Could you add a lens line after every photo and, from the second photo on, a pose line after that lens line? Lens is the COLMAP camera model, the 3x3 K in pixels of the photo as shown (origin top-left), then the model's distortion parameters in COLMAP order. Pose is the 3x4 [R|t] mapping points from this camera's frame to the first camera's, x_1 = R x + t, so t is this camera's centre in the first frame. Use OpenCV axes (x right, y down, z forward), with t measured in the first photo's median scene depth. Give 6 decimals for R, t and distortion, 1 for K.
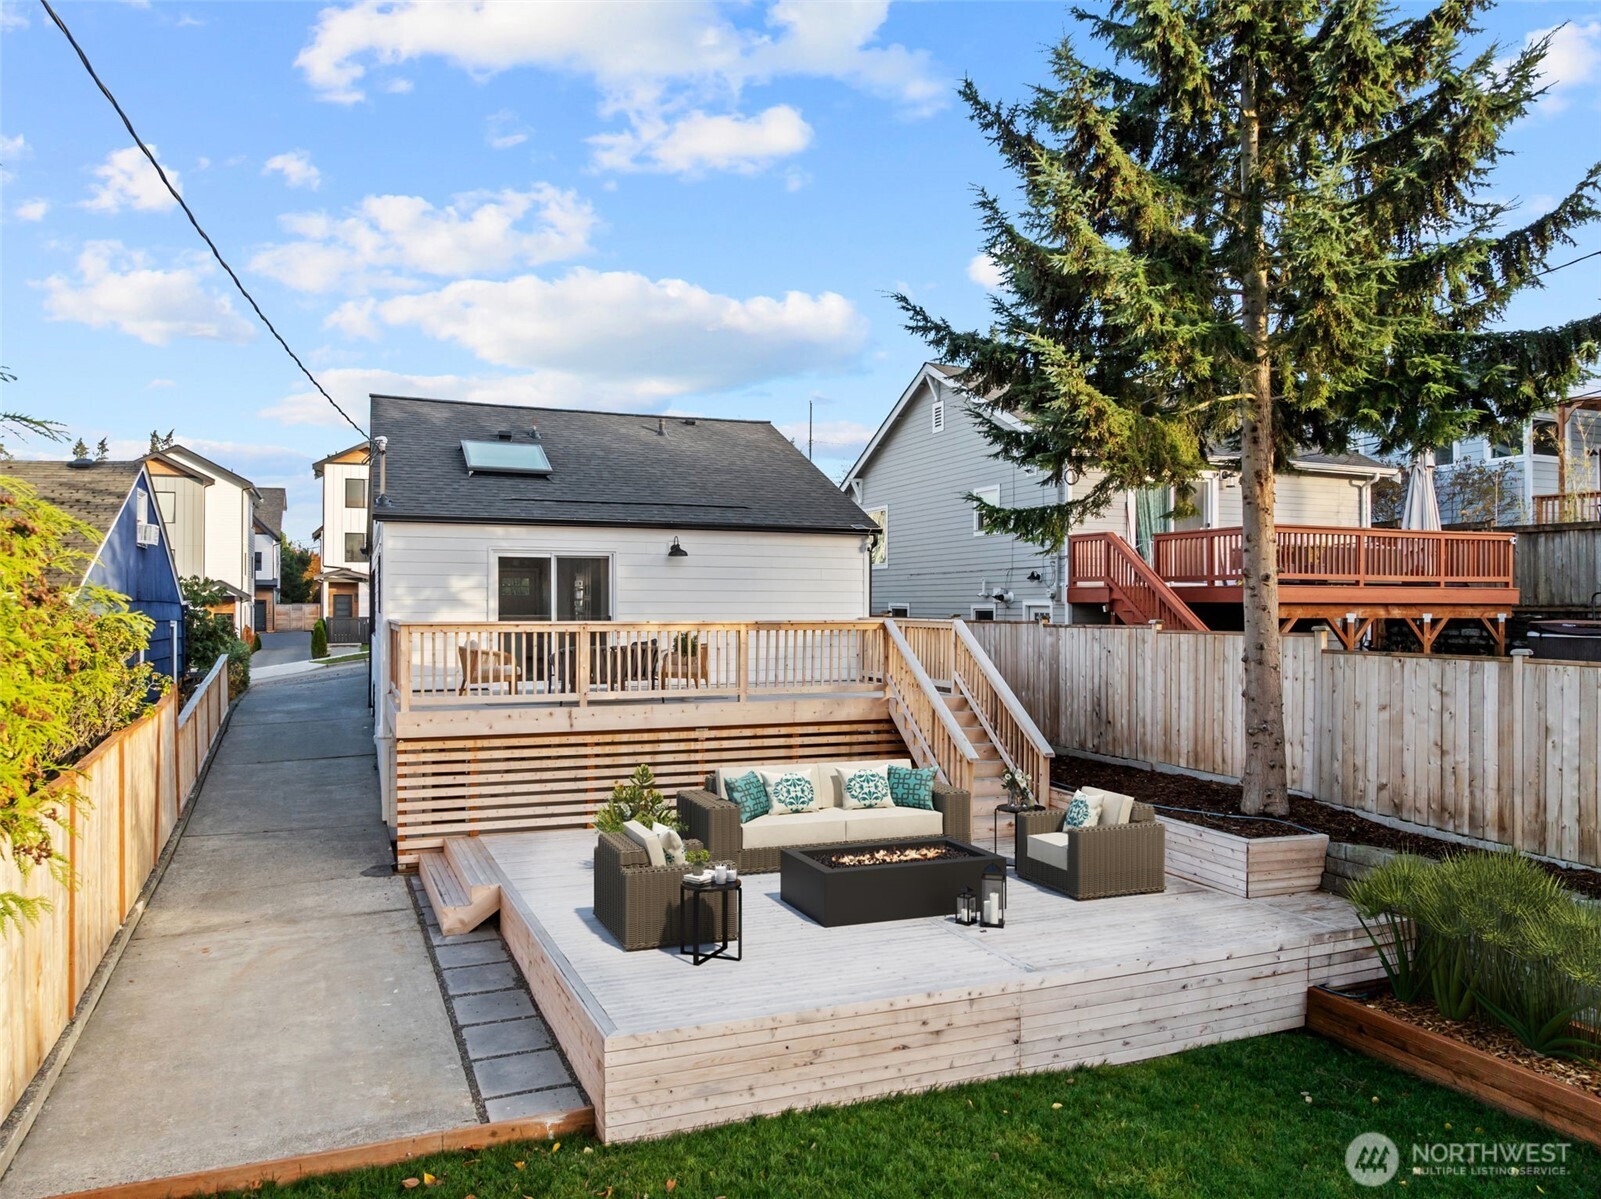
lens RADIAL K [[1116.7, 0, 800.5], [0, 1116.7, 599.5], [0, 0, 1]] dist [-0.040554, -0.003883]
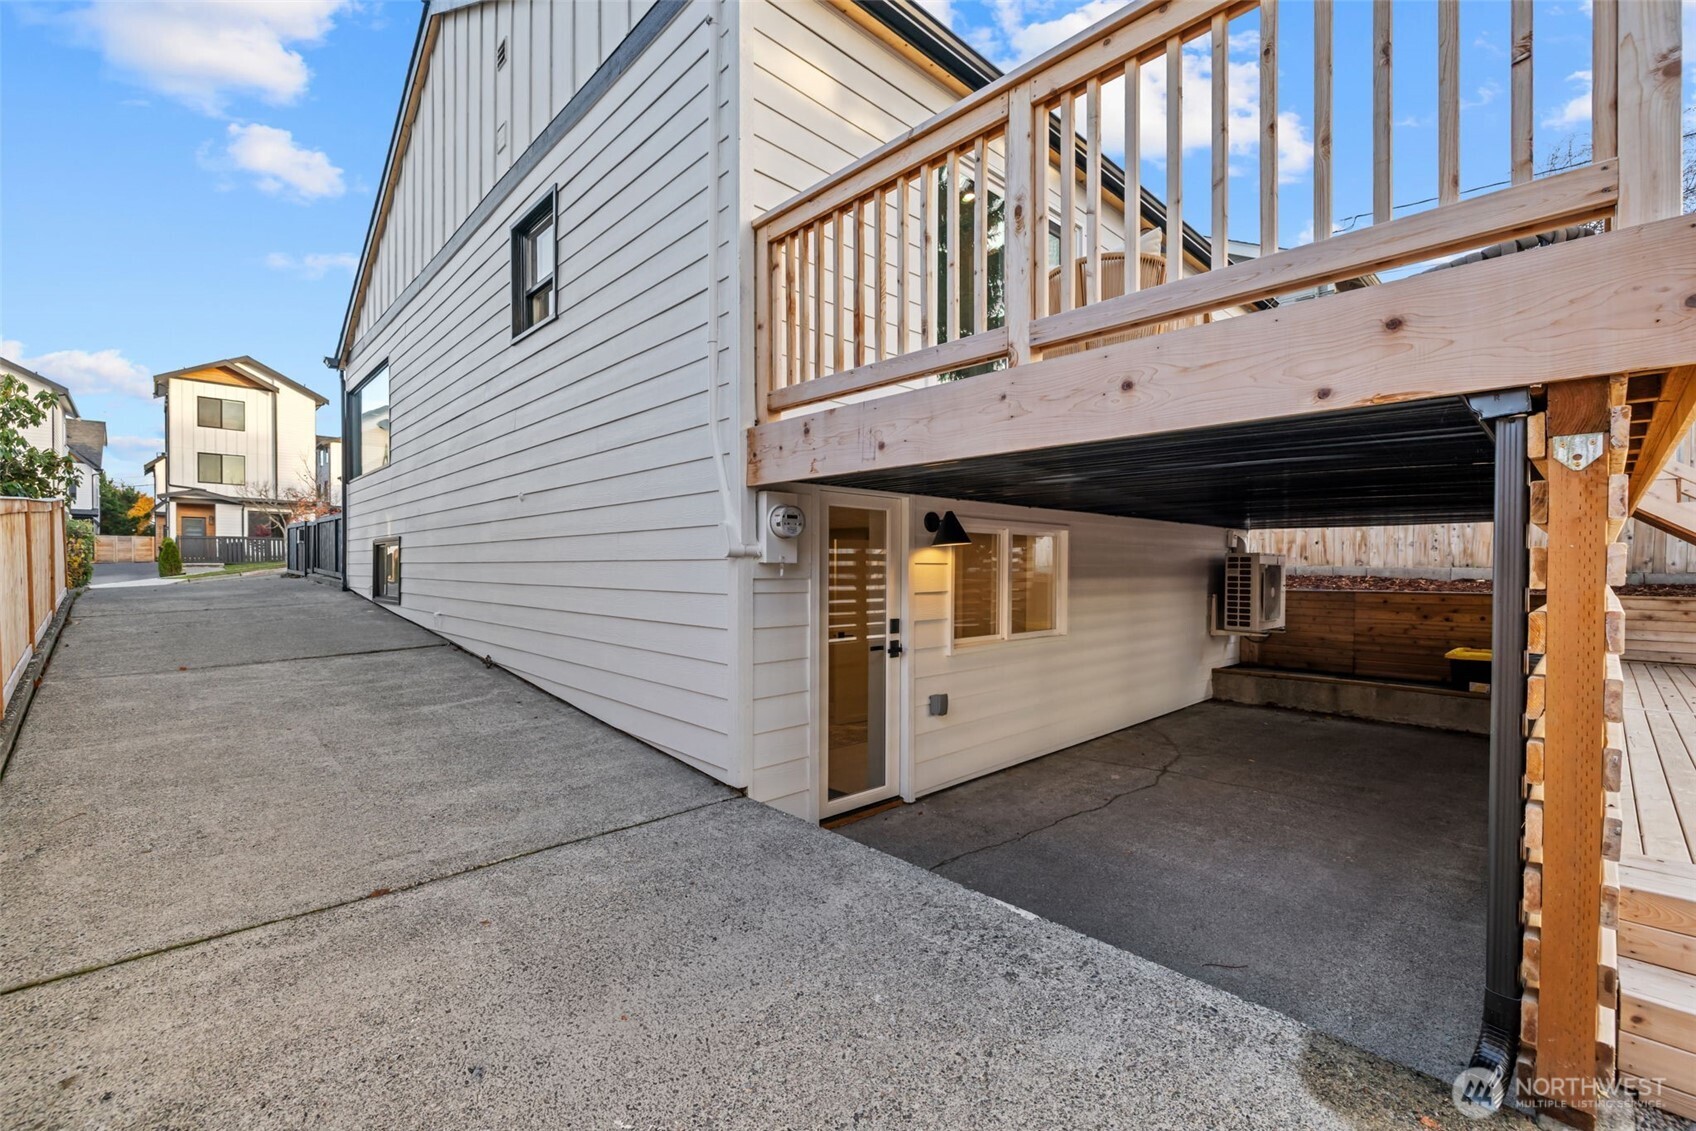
lens RADIAL K [[709.1, 0, 848.0], [0, 709.1, 565.5], [0, 0, 1]] dist [-0.001719, -0.000595]
pose [[0.926815, -0.005006, 0.375485, -0.090440], [0.001191, 0.999945, 0.010392, 0.026619], [-0.375516, -0.009184, 0.926770, 0.164020]]
